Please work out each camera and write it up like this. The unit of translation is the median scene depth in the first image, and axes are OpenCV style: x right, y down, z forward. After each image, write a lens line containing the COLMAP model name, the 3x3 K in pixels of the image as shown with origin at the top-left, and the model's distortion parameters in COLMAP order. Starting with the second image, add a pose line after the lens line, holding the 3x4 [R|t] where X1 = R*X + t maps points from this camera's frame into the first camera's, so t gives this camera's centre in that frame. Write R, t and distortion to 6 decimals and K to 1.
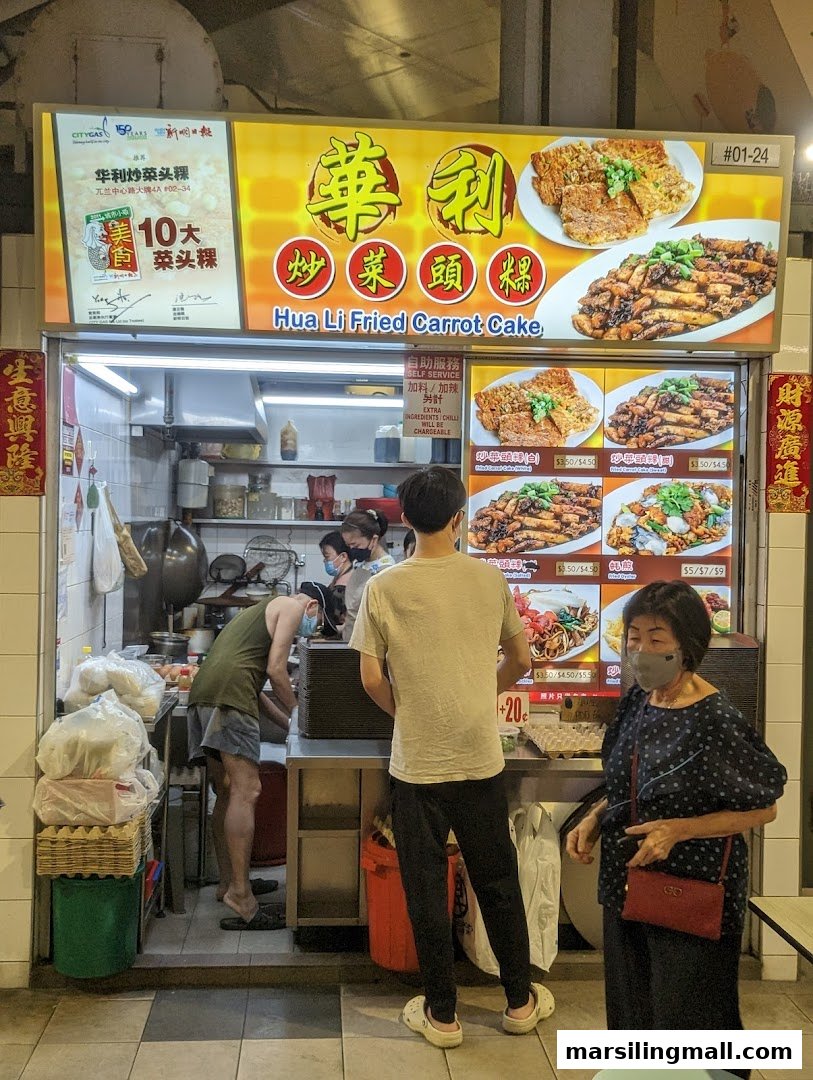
lens RADIAL K [[1198.9, 0, 394.7], [0, 1198.9, 527.4], [0, 0, 1]] dist [0.130535, -0.437642]
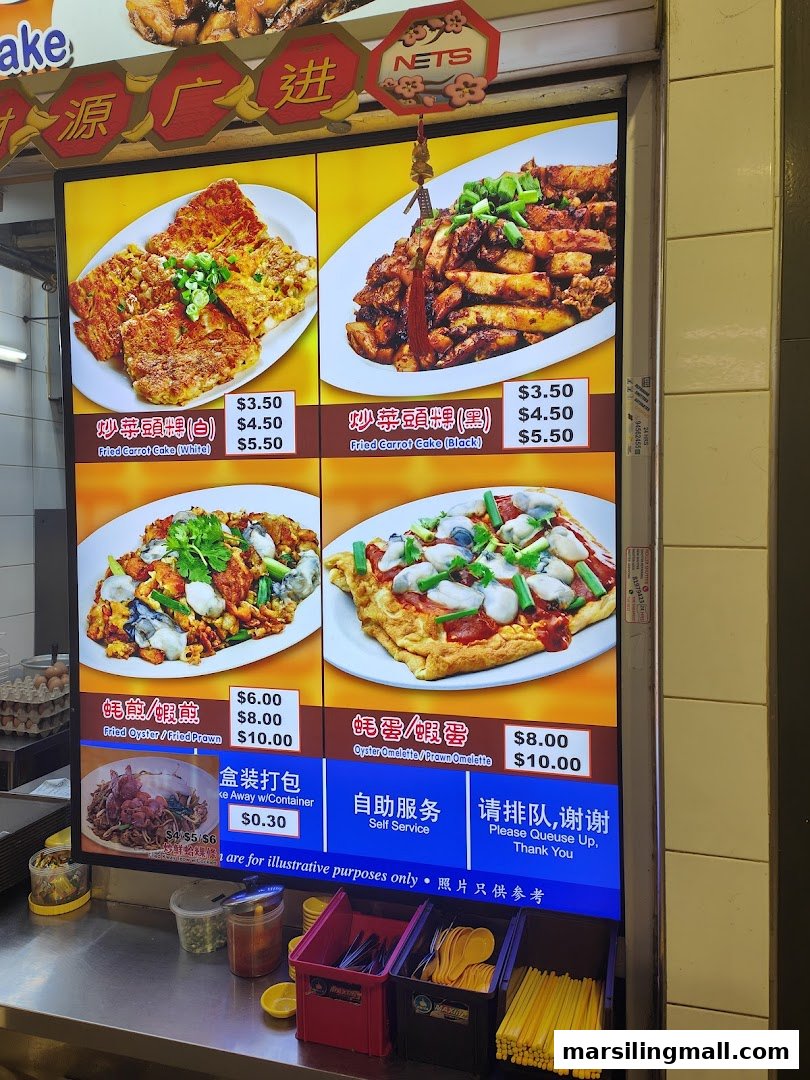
lens RADIAL K [[837.2, 0, 403.0], [0, 837.2, 515.1], [0, 0, 1]] dist [0.034011, 0.182346]
pose [[0.935713, -0.013626, -0.352498, 0.344787], [0.014648, 0.999893, 0.000233, 0.005959], [0.352457, -0.005381, 0.935813, 0.755438]]
